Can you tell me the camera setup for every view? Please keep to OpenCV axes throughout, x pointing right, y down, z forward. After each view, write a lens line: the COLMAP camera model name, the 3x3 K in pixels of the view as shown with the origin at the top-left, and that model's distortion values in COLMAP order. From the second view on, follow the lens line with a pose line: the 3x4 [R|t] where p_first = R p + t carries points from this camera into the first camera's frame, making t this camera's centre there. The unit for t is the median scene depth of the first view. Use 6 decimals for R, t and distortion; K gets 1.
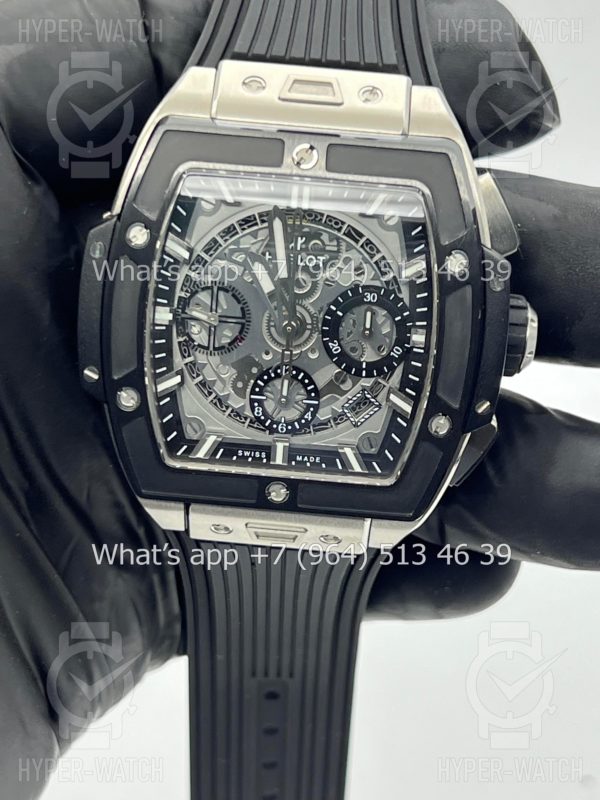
lens RADIAL K [[1942.9, 0, 300.0], [0, 1942.9, 400.0], [0, 0, 1]] dist [0.350891, -0.542432]
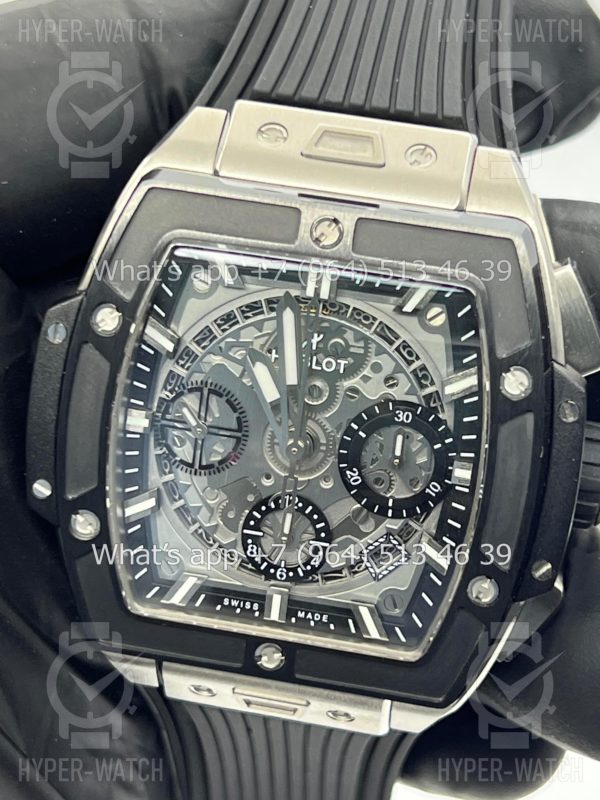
lens RADIAL K [[1942.9, 0, 300.0], [0, 1942.9, 400.0], [0, 0, 1]] dist [0.350891, -0.542432]
pose [[0.993939, 0.068479, -0.085999, 0.060756], [-0.068135, 0.997652, 0.006938, -0.061253], [0.086272, -0.001036, 0.996271, 0.227080]]
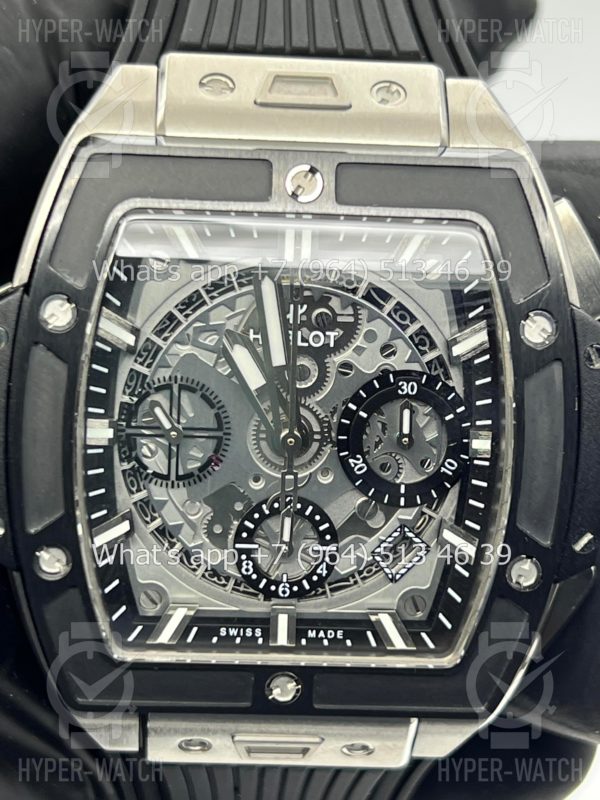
lens RADIAL K [[1942.9, 0, 300.0], [0, 1942.9, 400.0], [0, 0, 1]] dist [0.350891, -0.542432]
pose [[0.994880, -0.054384, 0.085183, -0.057820], [0.059339, 0.996623, -0.056757, -0.012499], [-0.081809, 0.061521, 0.994747, 0.329640]]
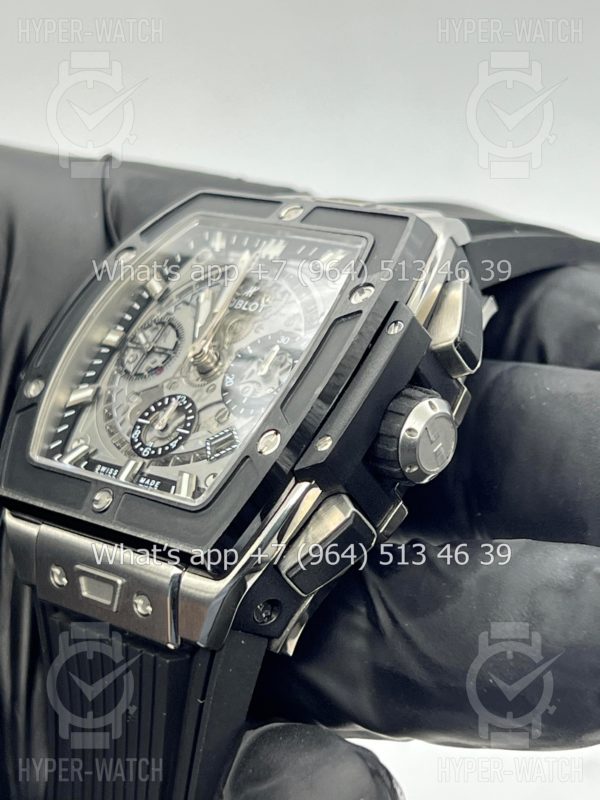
lens RADIAL K [[1942.9, 0, 300.0], [0, 1942.9, 400.0], [0, 0, 1]] dist [0.350891, -0.542432]
pose [[0.780618, 0.118243, -0.613721, 0.599686], [-0.519010, 0.669734, -0.531116, 0.442359], [0.348229, 0.733127, 0.584176, 0.484949]]
